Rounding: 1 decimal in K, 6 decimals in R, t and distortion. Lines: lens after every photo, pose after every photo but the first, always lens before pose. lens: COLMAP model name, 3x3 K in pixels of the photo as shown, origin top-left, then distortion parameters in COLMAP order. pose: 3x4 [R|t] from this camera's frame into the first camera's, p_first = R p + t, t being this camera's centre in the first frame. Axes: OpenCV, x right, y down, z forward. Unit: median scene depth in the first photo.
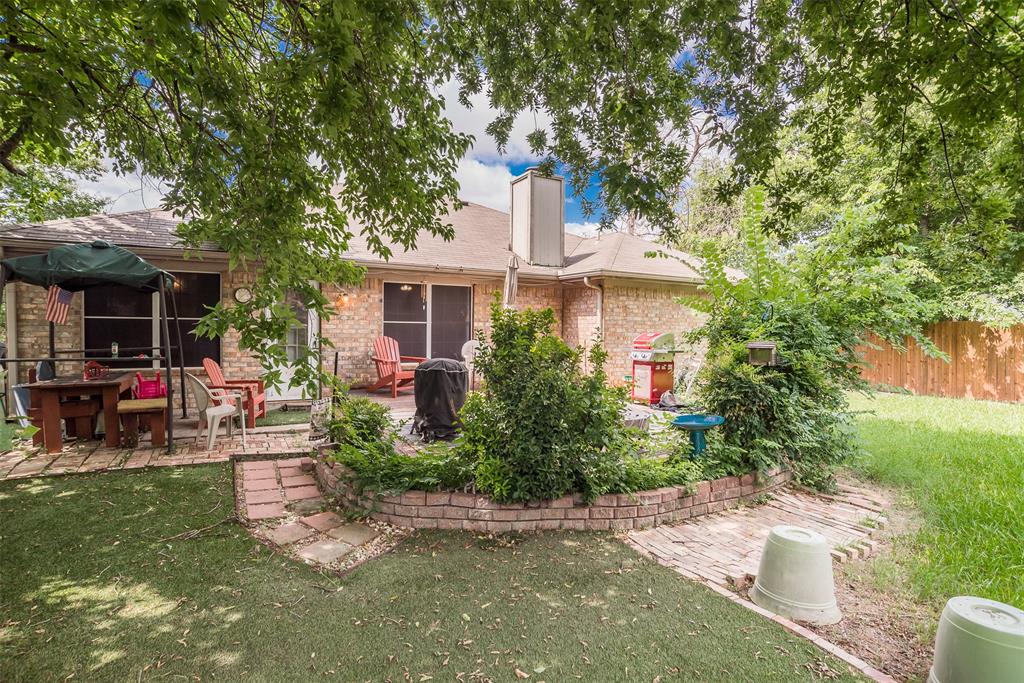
lens RADIAL K [[528.6, 0, 511.5], [0, 528.6, 339.8], [0, 0, 1]] dist [0.026759, 0.000536]
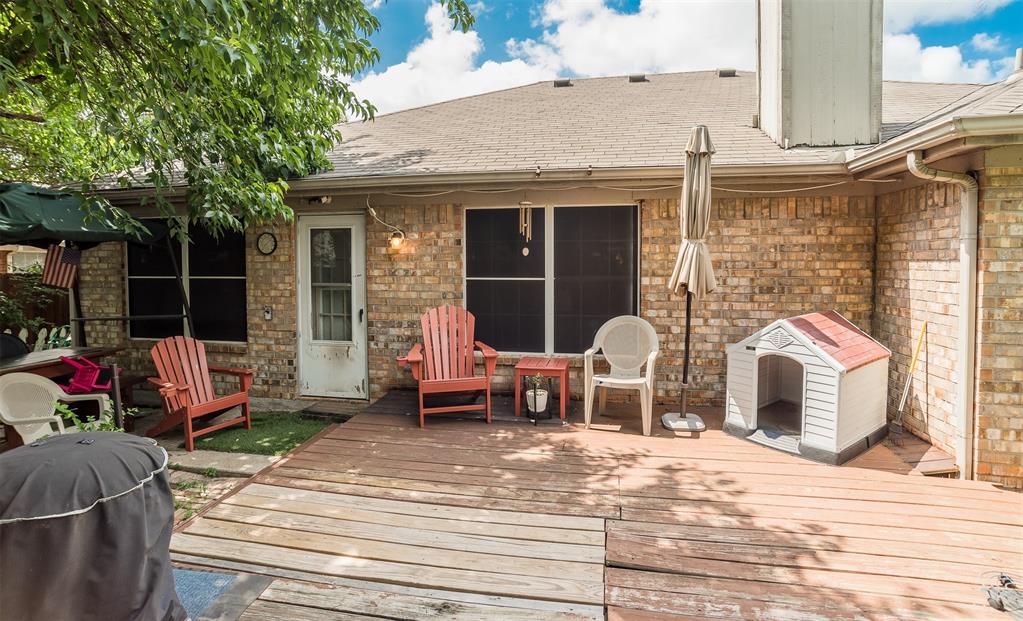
lens RADIAL K [[523.9, 0, 513.7], [0, 523.9, 278.5], [0, 0, 1]] dist [-0.004823, 0.000274]
pose [[0.775835, 0.006737, -0.630900, 0.152918], [-0.003307, 0.999973, 0.006612, -0.035608], [0.630927, -0.003044, 0.775836, 0.556292]]
